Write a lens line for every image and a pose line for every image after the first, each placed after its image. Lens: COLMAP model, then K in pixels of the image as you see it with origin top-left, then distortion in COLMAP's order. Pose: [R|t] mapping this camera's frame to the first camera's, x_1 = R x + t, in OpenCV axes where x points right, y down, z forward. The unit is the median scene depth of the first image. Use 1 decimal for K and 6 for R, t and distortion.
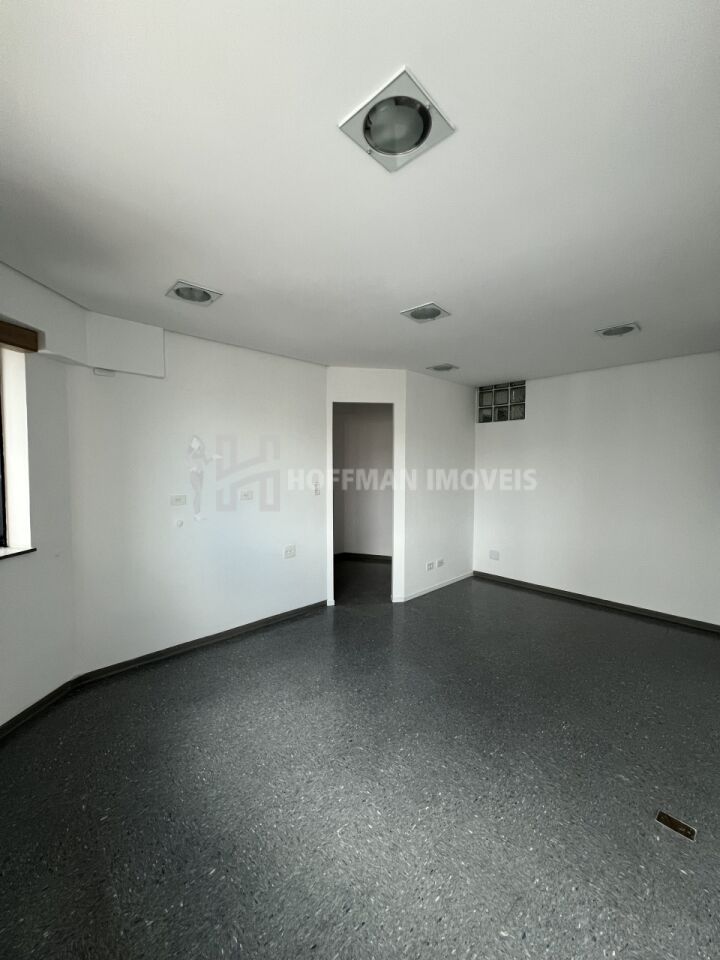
lens RADIAL K [[381.5, 0, 360.0], [0, 381.5, 480.0], [0, 0, 1]] dist [-0.000515, 0.000078]
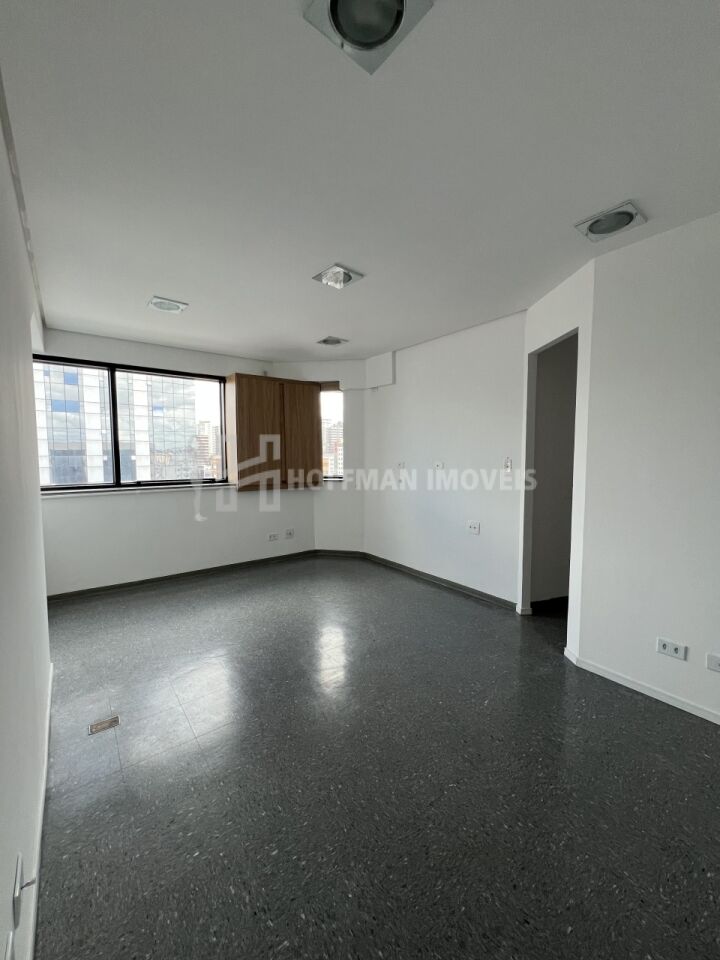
lens RADIAL K [[385.7, 0, 360.0], [0, 385.7, 480.0], [0, 0, 1]] dist [0.000130, 0.000384]
pose [[-0.113904, 0.066494, -0.991264, 1.156473], [-0.044453, 0.996417, 0.071947, 0.012758], [0.992497, 0.052260, -0.110540, 1.161025]]
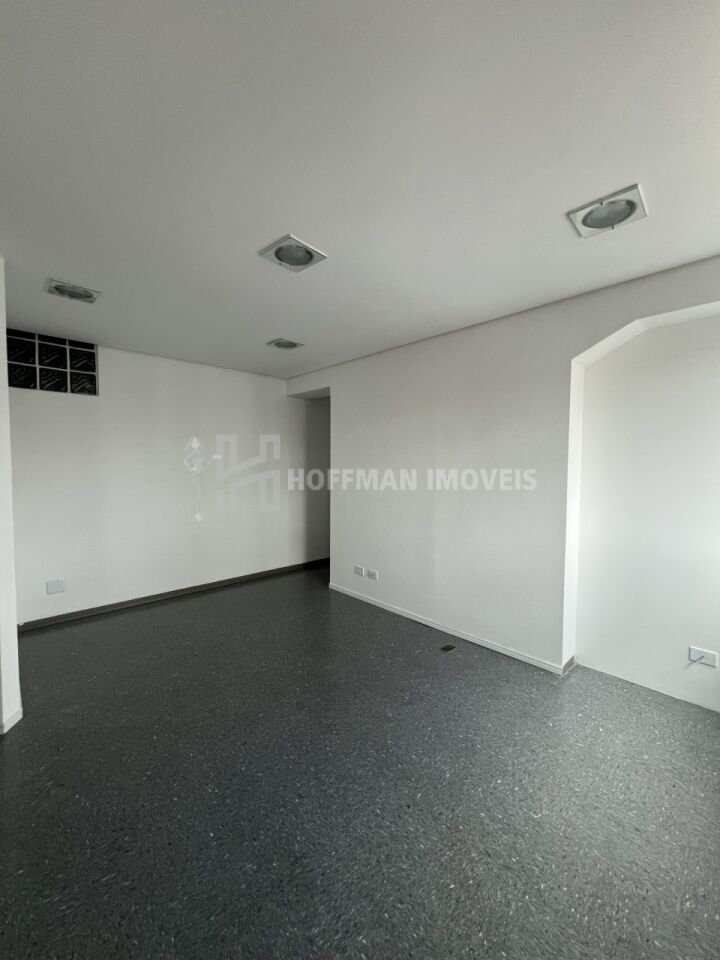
lens RADIAL K [[380.0, 0, 360.0], [0, 380.0, 480.0], [0, 0, 1]] dist [0.000848, 0.000100]
pose [[0.006422, -0.048687, 0.998793, -0.605754], [0.040190, 0.998020, 0.048390, -0.010782], [-0.999171, 0.039831, 0.008366, 0.851127]]
